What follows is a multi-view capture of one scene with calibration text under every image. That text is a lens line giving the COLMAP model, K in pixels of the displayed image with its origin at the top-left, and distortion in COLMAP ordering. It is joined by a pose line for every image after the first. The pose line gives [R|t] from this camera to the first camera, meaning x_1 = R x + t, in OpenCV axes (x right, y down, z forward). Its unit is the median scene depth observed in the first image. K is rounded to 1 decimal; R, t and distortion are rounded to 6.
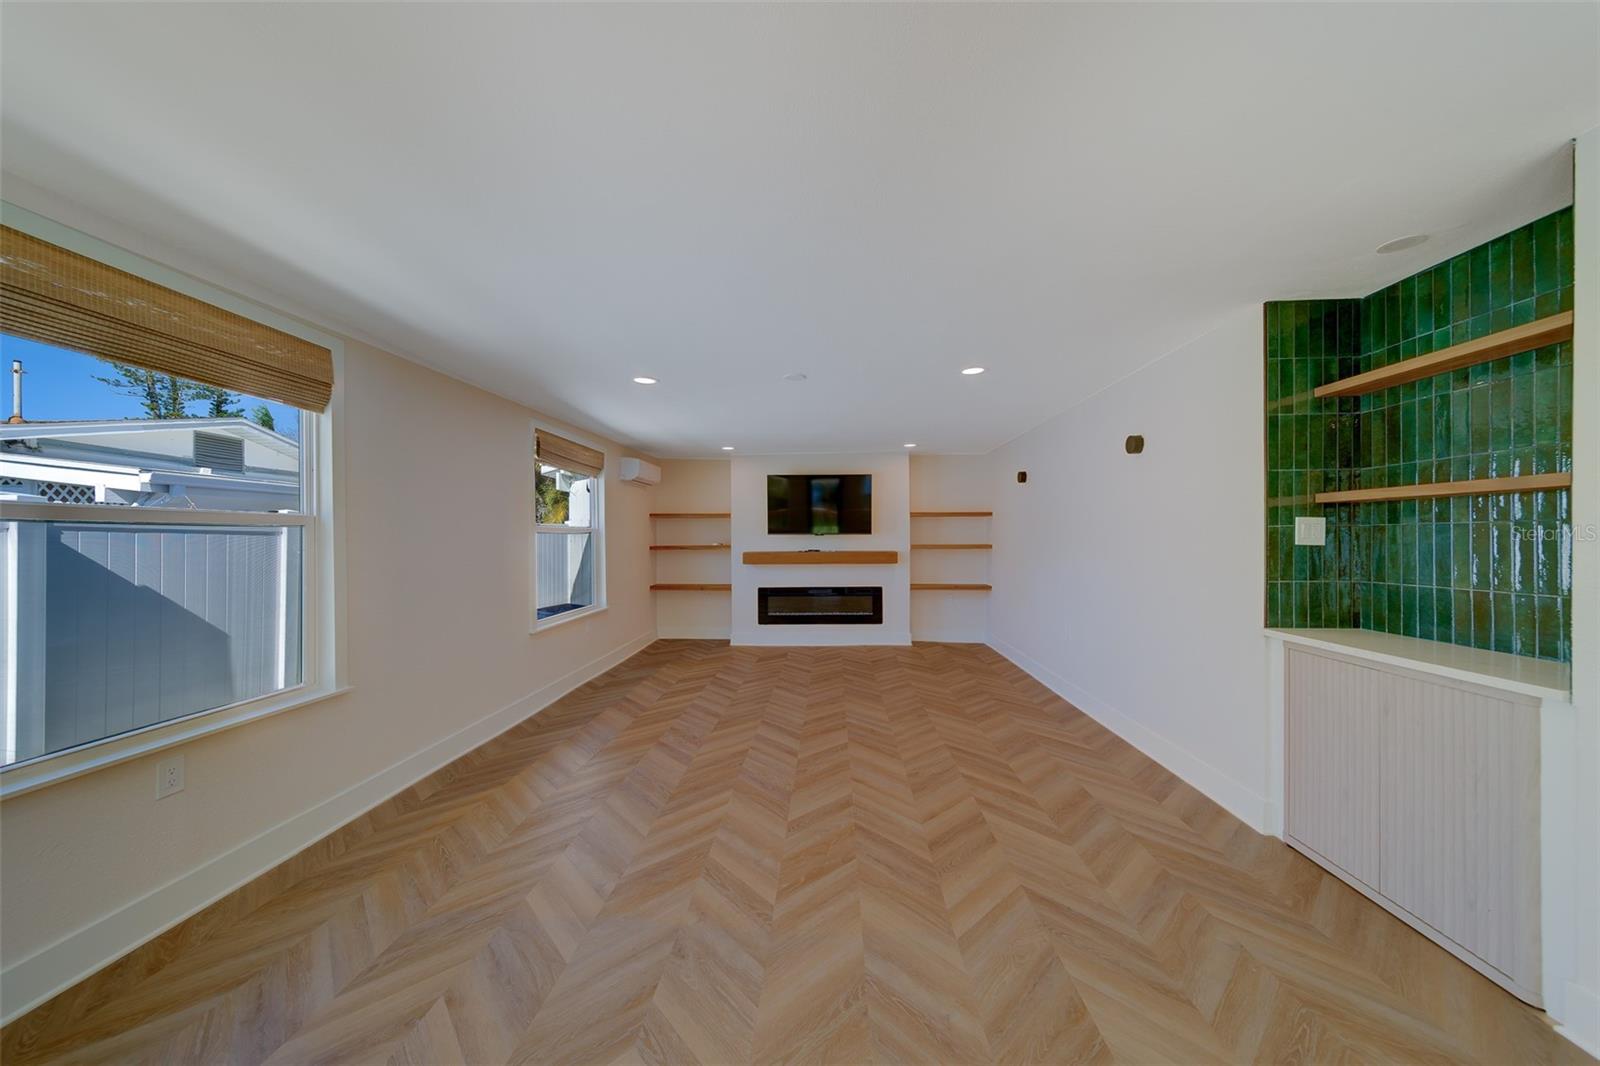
lens RADIAL K [[566.5, 0, 788.6], [0, 566.5, 525.5], [0, 0, 1]] dist [0.005157, -0.000012]
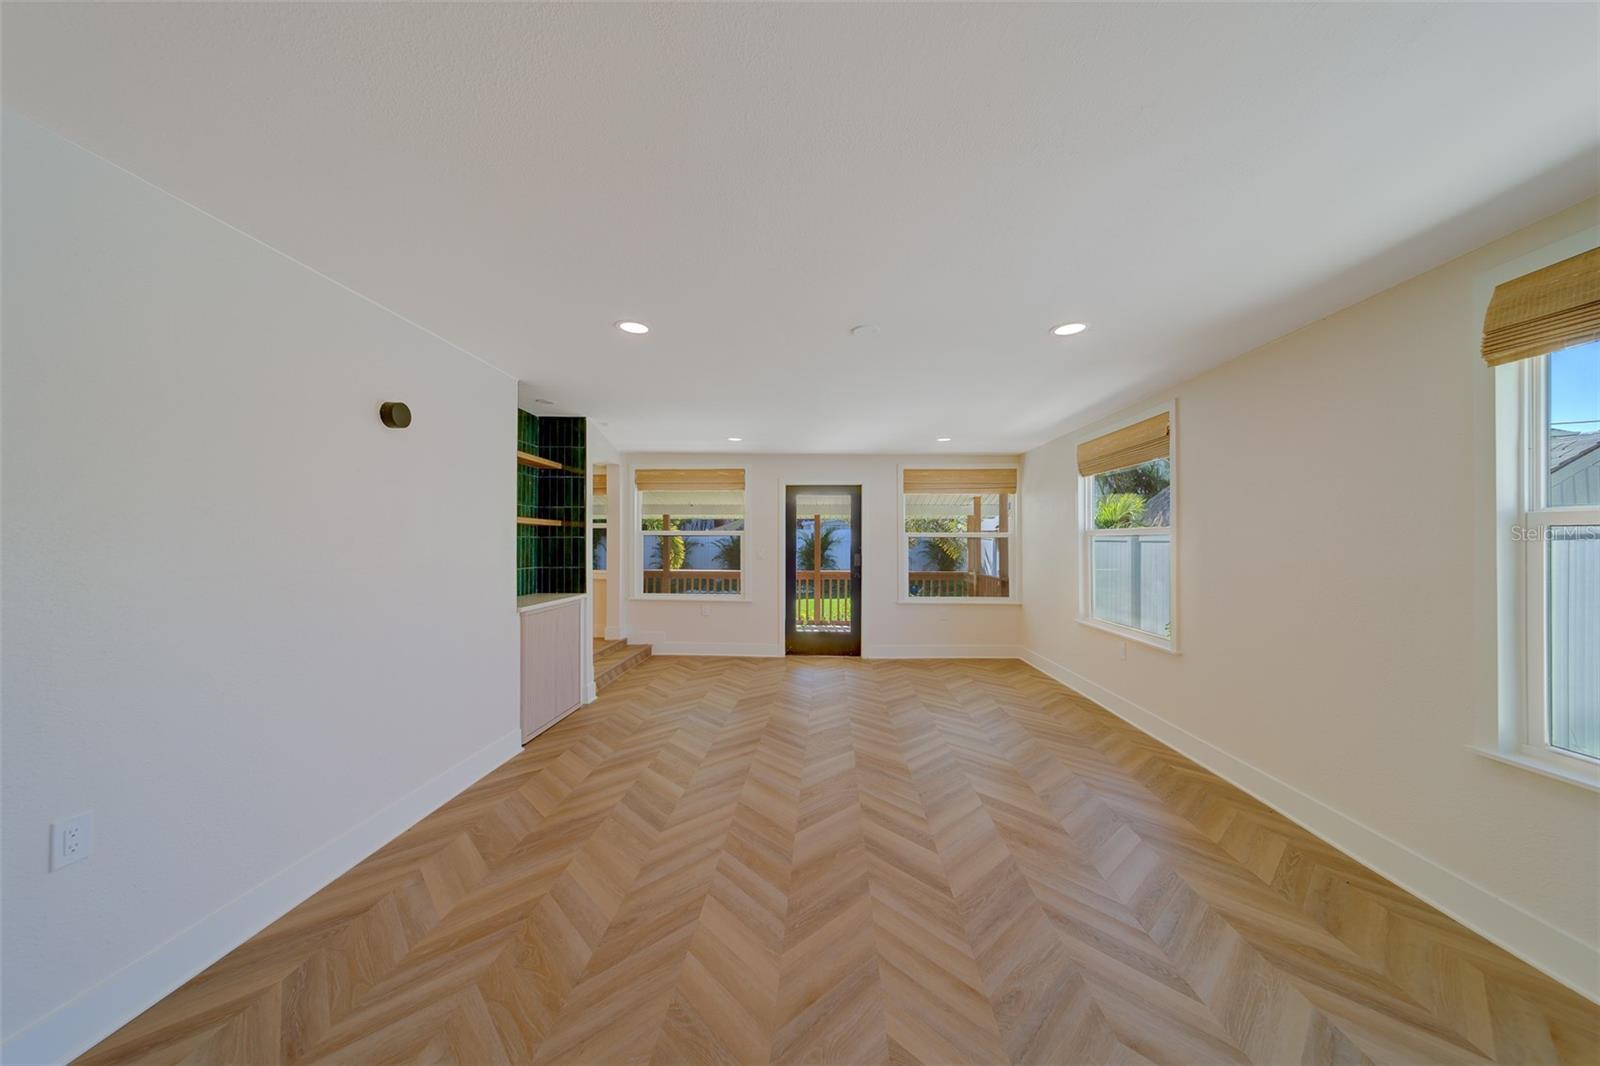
lens RADIAL K [[566.5, 0, 788.6], [0, 566.5, 525.5], [0, 0, 1]] dist [0.005157, -0.000012]
pose [[-0.999976, 0.003464, -0.006056, 0.126337], [0.003766, 0.998714, -0.050567, 0.037913], [0.005873, -0.050589, -0.998702, 1.870267]]
